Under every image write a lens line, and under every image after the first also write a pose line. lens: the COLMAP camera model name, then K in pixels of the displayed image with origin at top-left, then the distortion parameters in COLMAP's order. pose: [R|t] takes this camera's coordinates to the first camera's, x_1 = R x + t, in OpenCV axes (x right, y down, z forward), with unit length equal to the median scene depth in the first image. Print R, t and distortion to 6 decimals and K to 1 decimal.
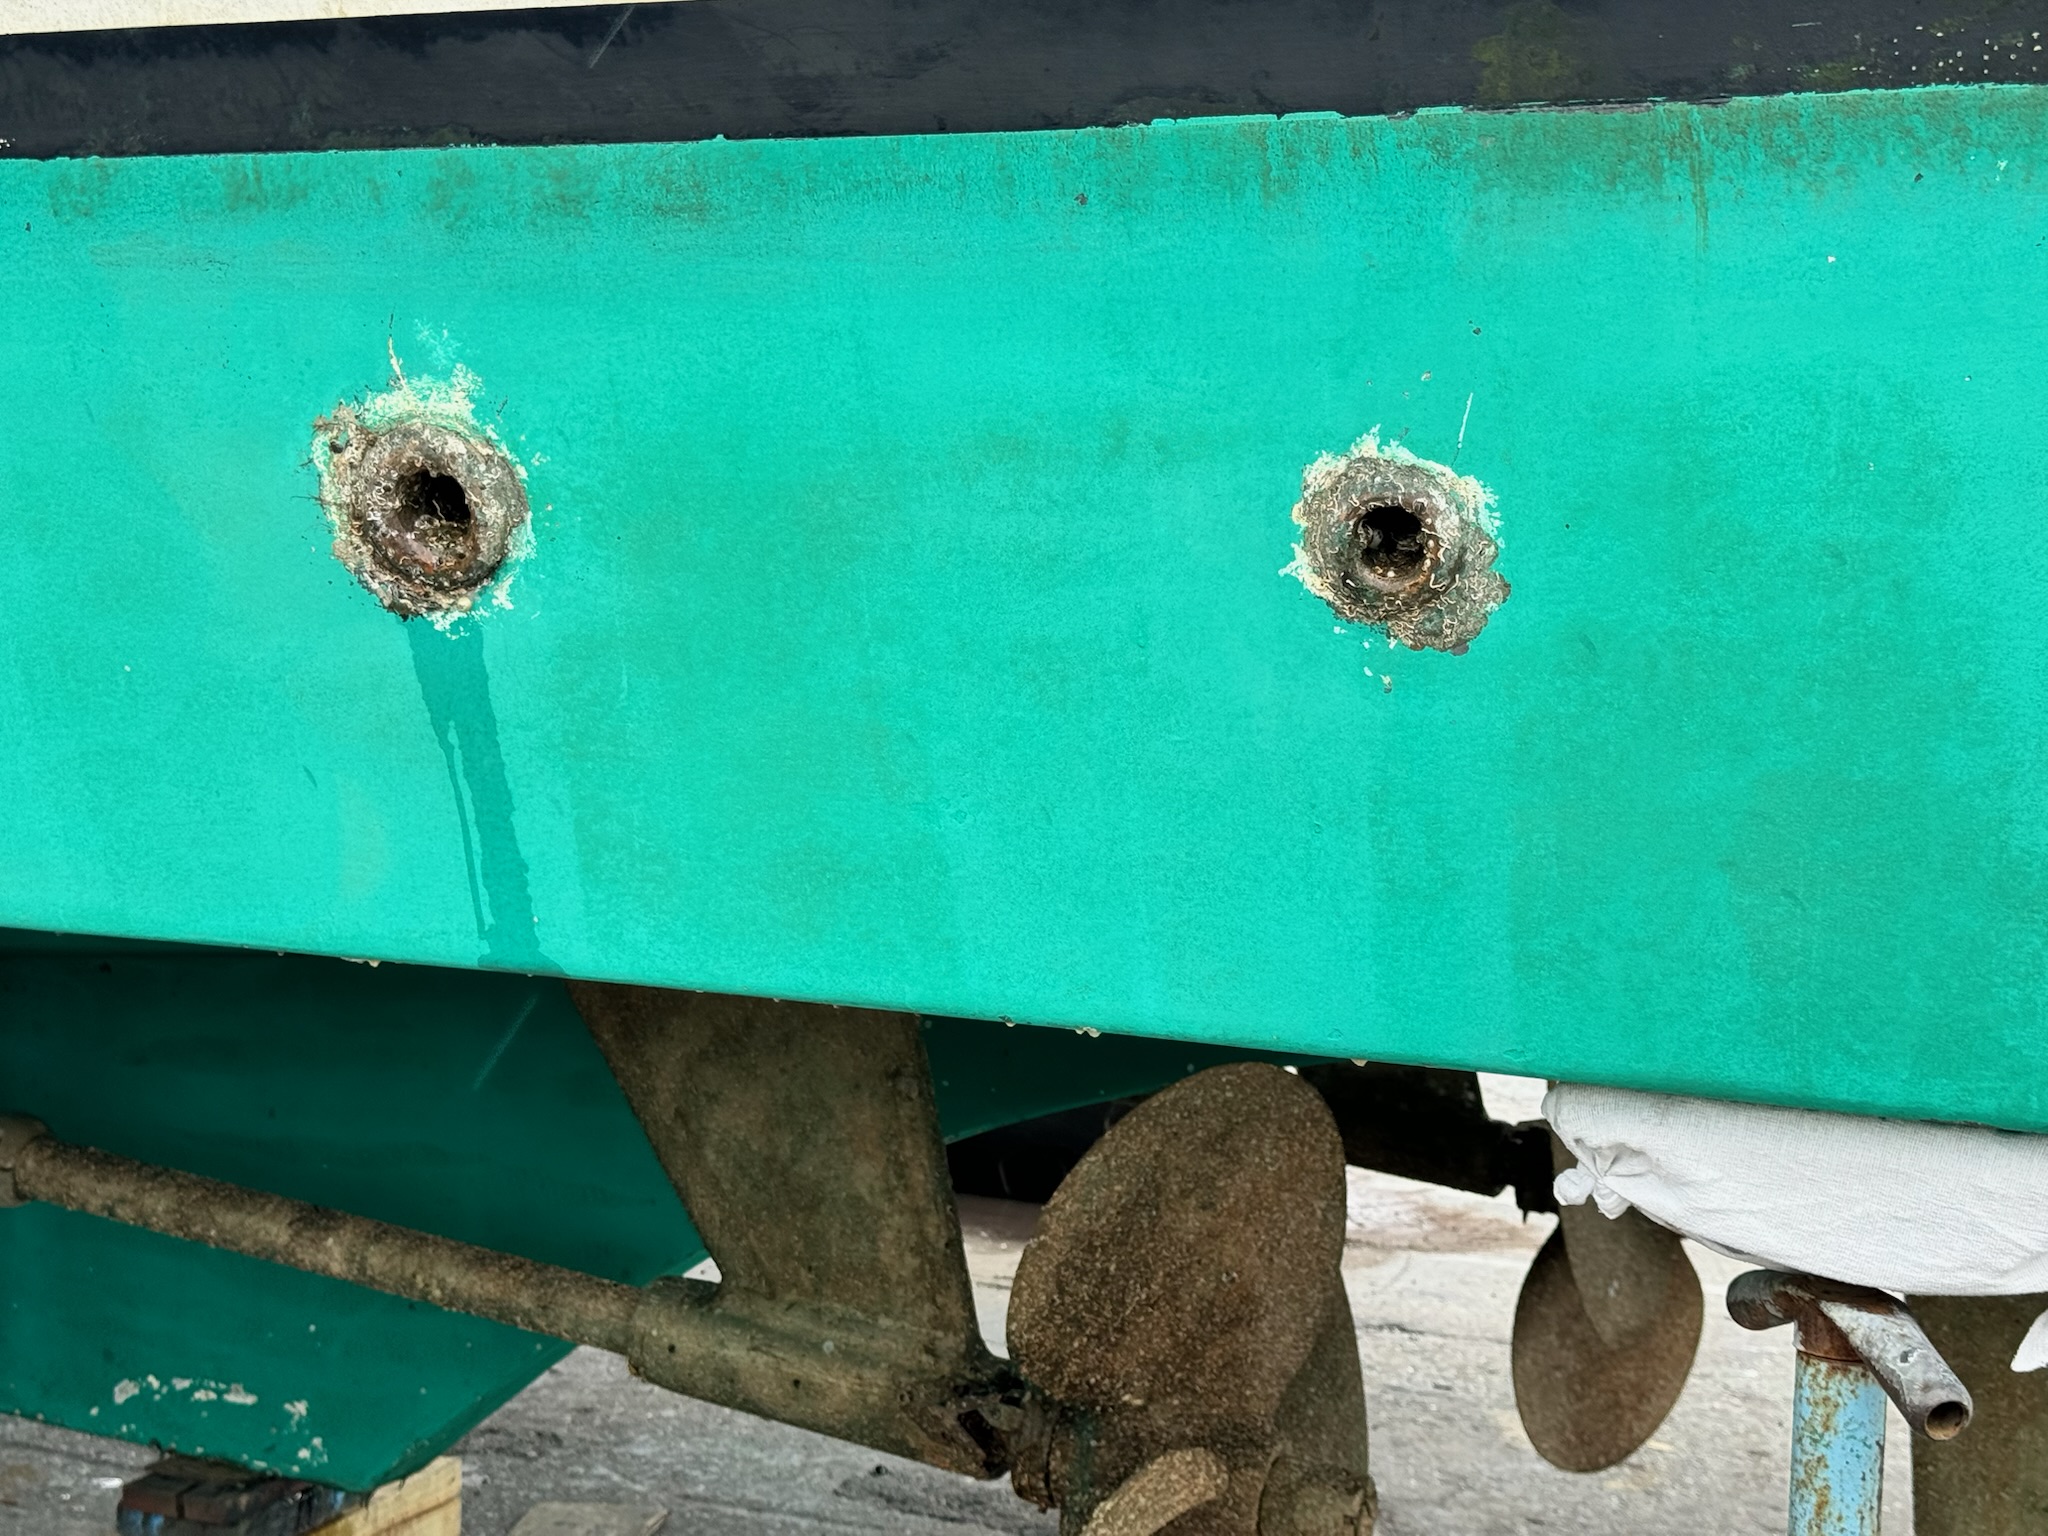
lens RADIAL K [[2975.2, 0, 1024.0], [0, 2975.2, 768.0], [0, 0, 1]] dist [0.183041, -0.415850]
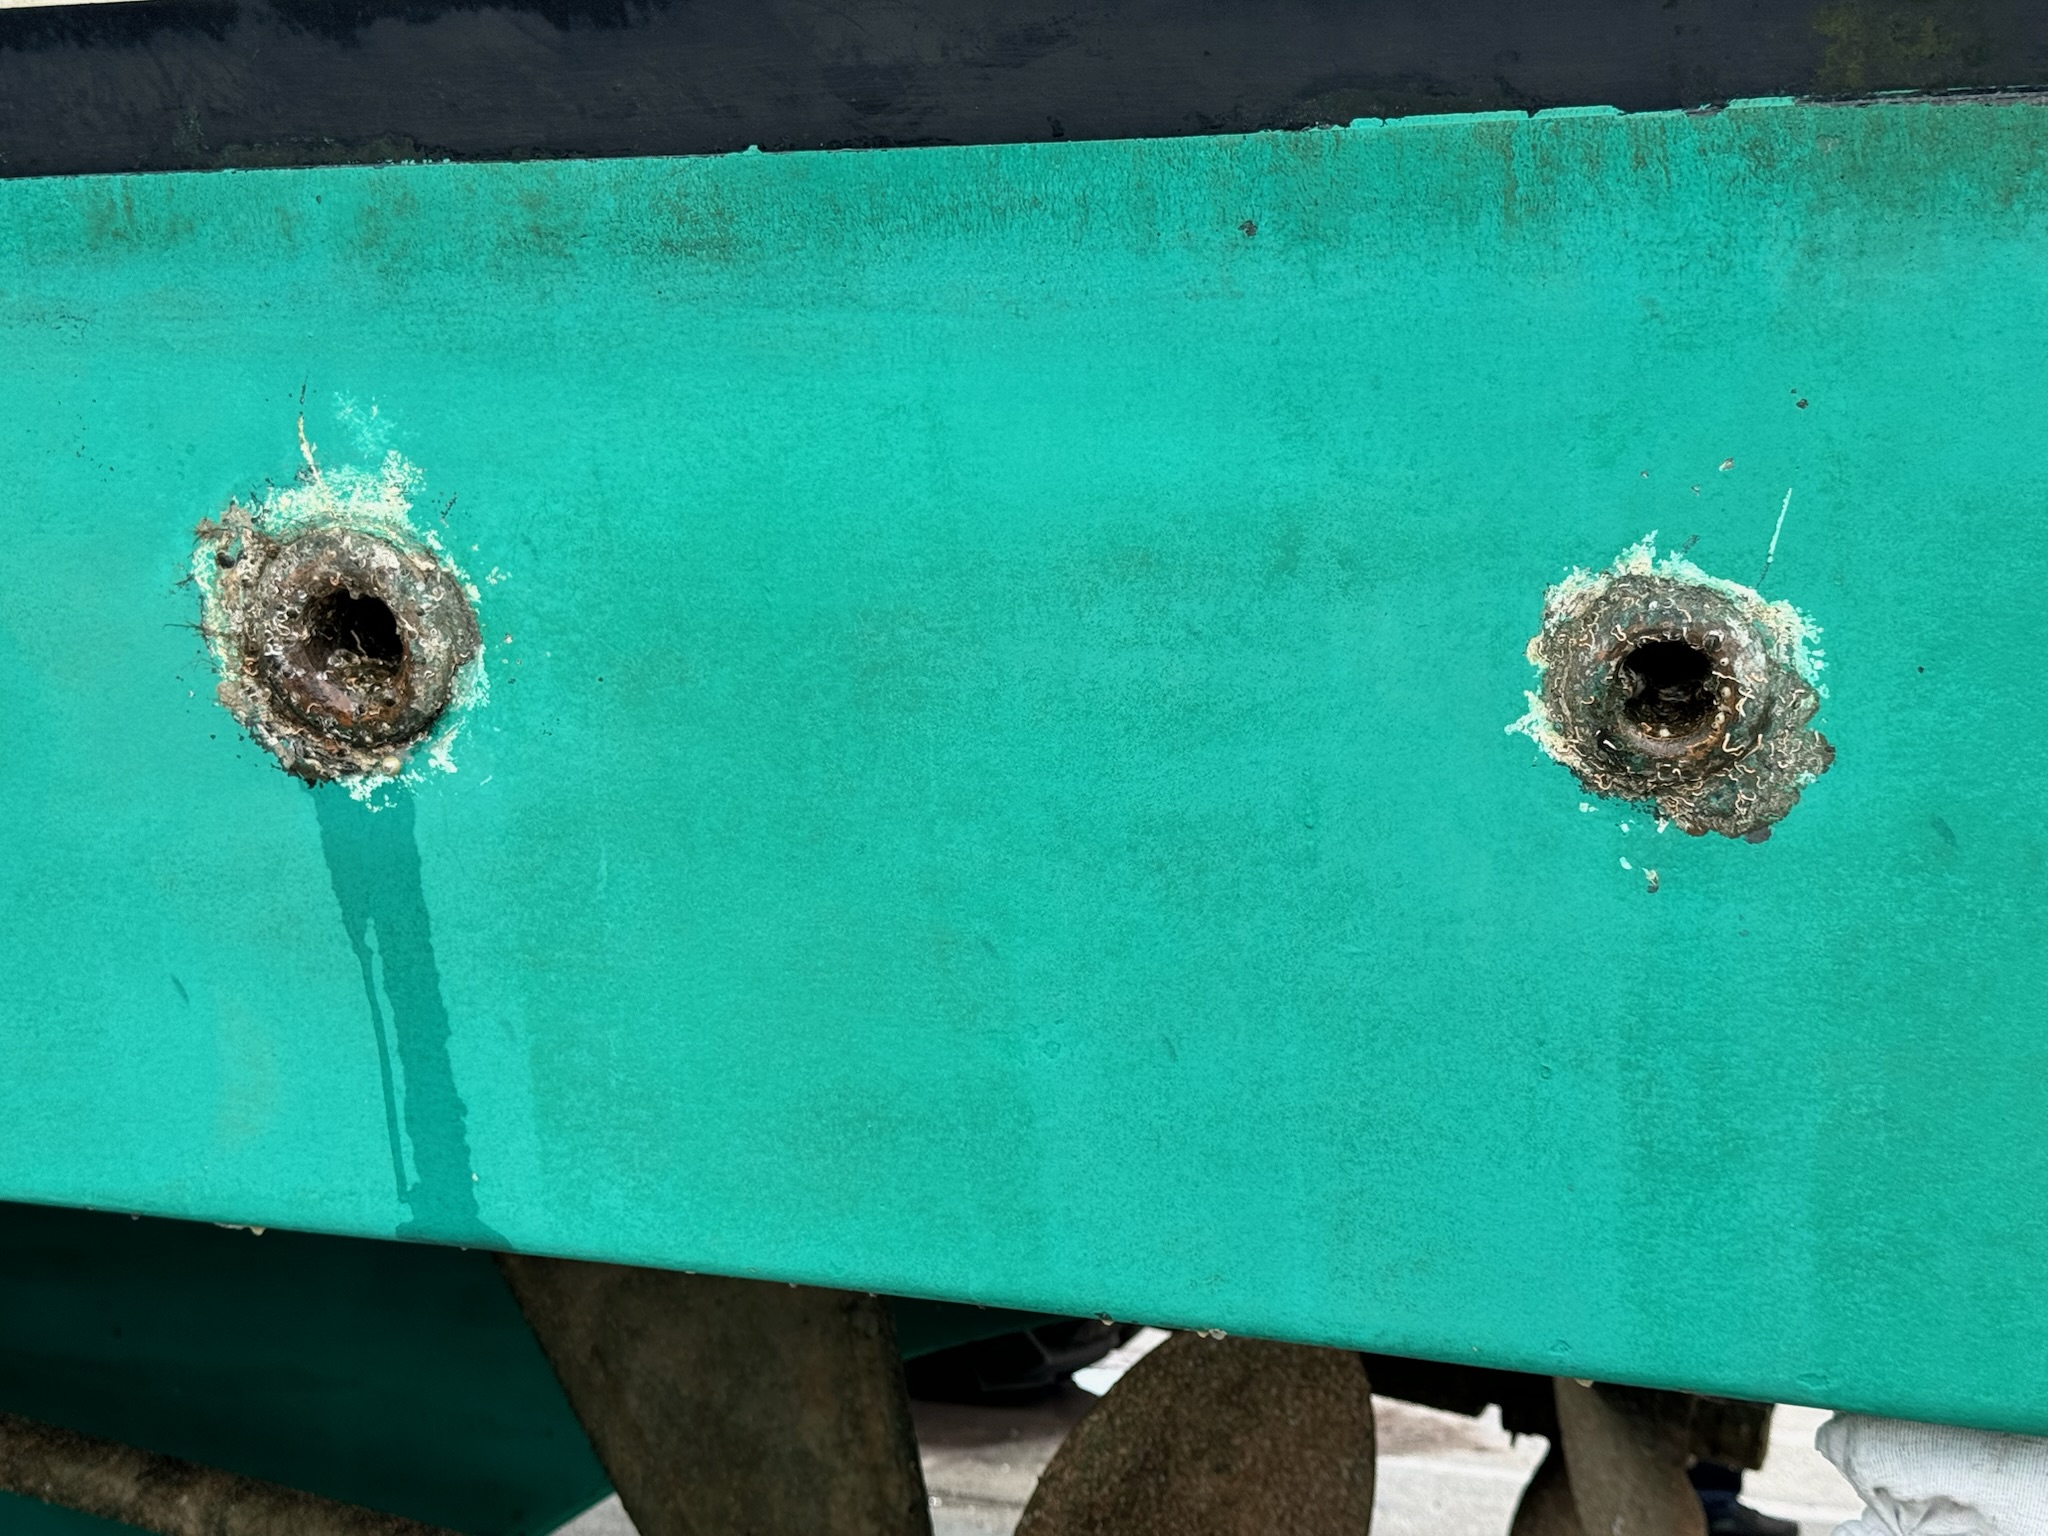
lens RADIAL K [[2975.2, 0, 1024.0], [0, 2975.2, 768.0], [0, 0, 1]] dist [0.183041, -0.415850]
pose [[0.999044, 0.005703, 0.043331, -0.064696], [-0.003392, 0.998577, -0.053222, -0.015400], [-0.043573, 0.053025, 0.997642, 0.253751]]
